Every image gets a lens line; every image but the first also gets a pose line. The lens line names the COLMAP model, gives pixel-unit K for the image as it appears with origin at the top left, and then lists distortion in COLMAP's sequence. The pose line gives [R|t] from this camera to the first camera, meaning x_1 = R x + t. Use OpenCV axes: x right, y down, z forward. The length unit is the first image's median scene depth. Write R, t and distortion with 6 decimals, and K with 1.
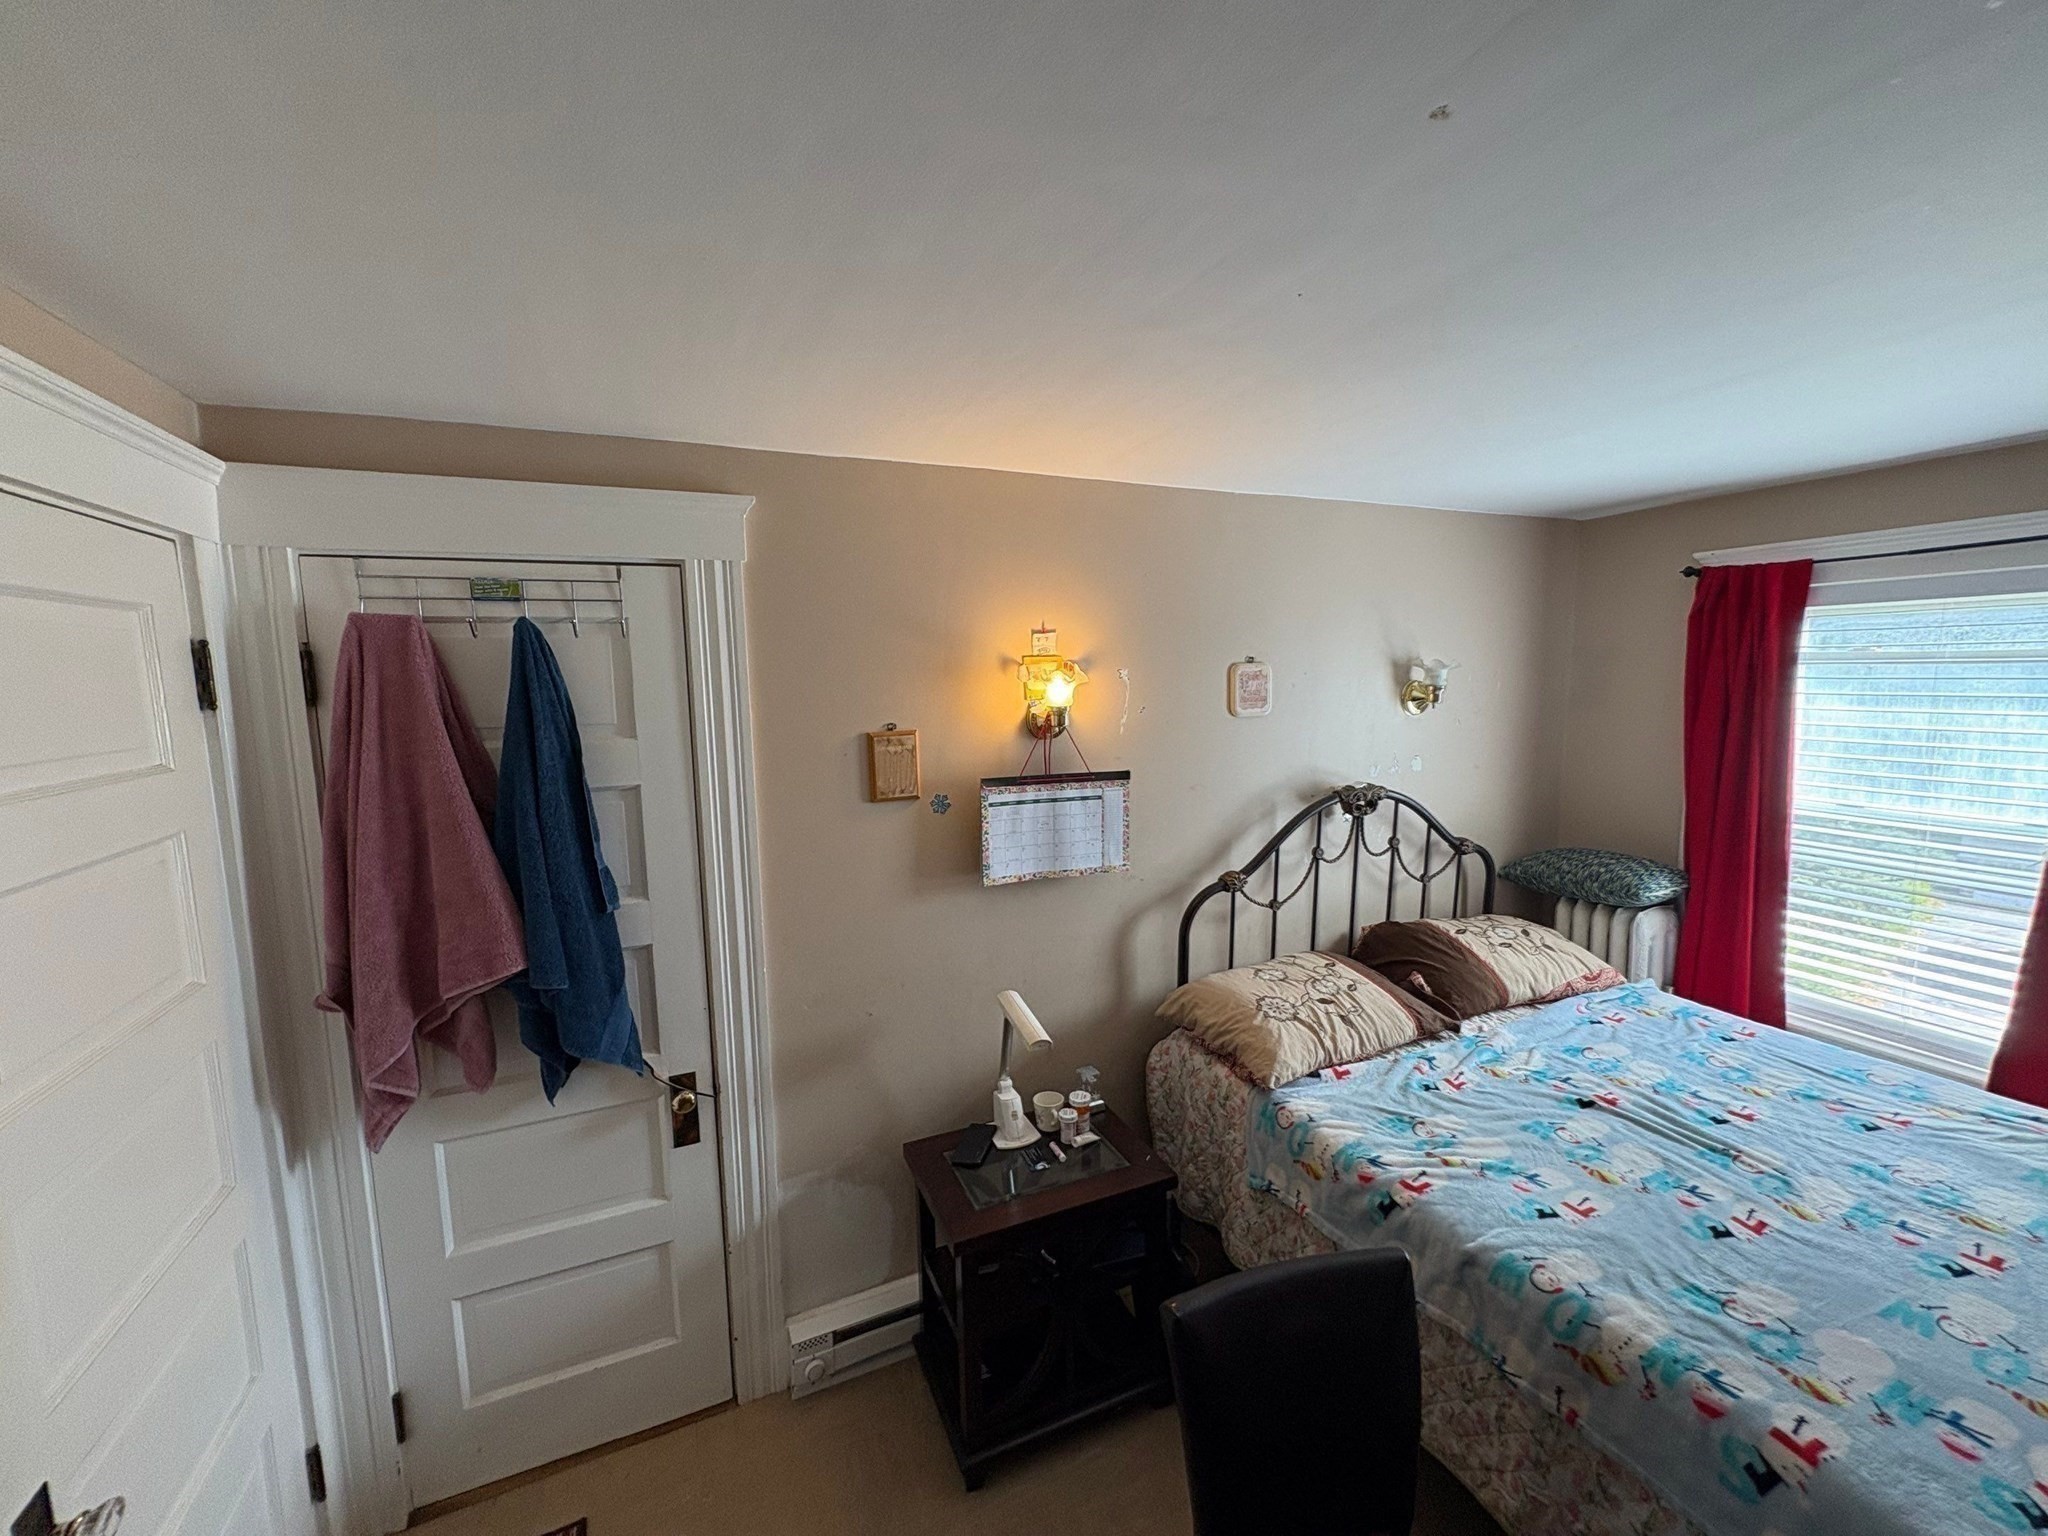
lens RADIAL K [[811.9, 0, 1024.0], [0, 811.9, 767.5], [0, 0, 1]] dist [-0.000120, 0.000113]
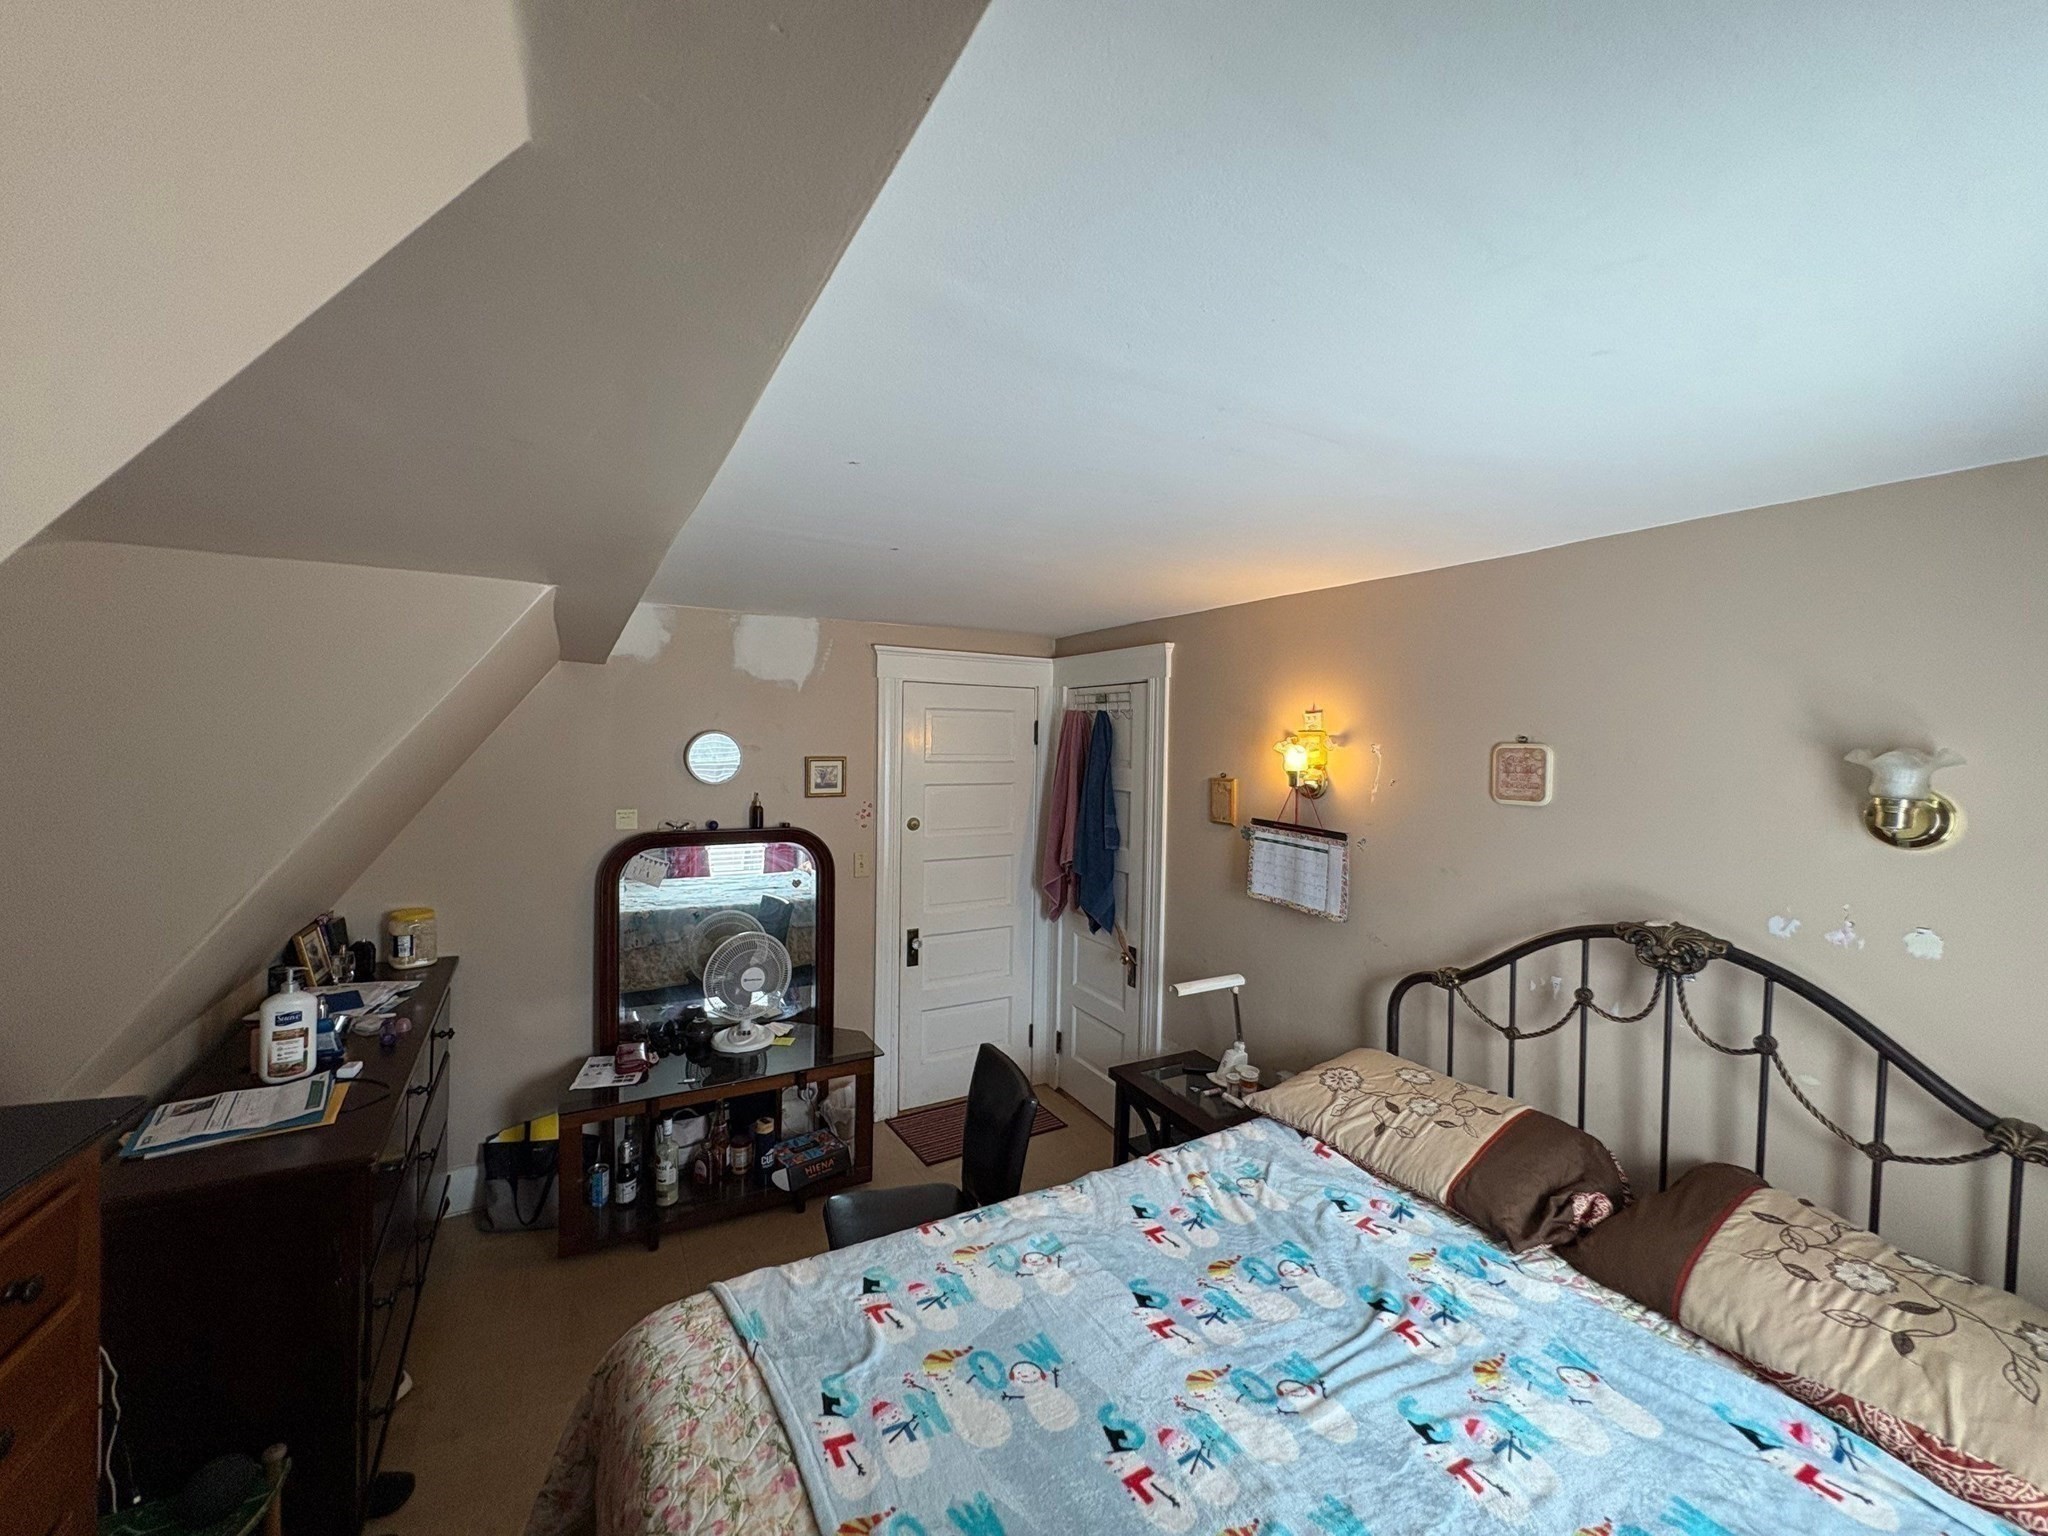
lens RADIAL K [[811.9, 0, 1024.0], [0, 811.9, 767.5], [0, 0, 1]] dist [-0.000120, 0.000113]
pose [[0.089078, 0.062439, -0.994066, 1.262941], [-0.135061, 0.989572, 0.050054, -0.086709], [0.986825, 0.129800, 0.096582, 0.459389]]
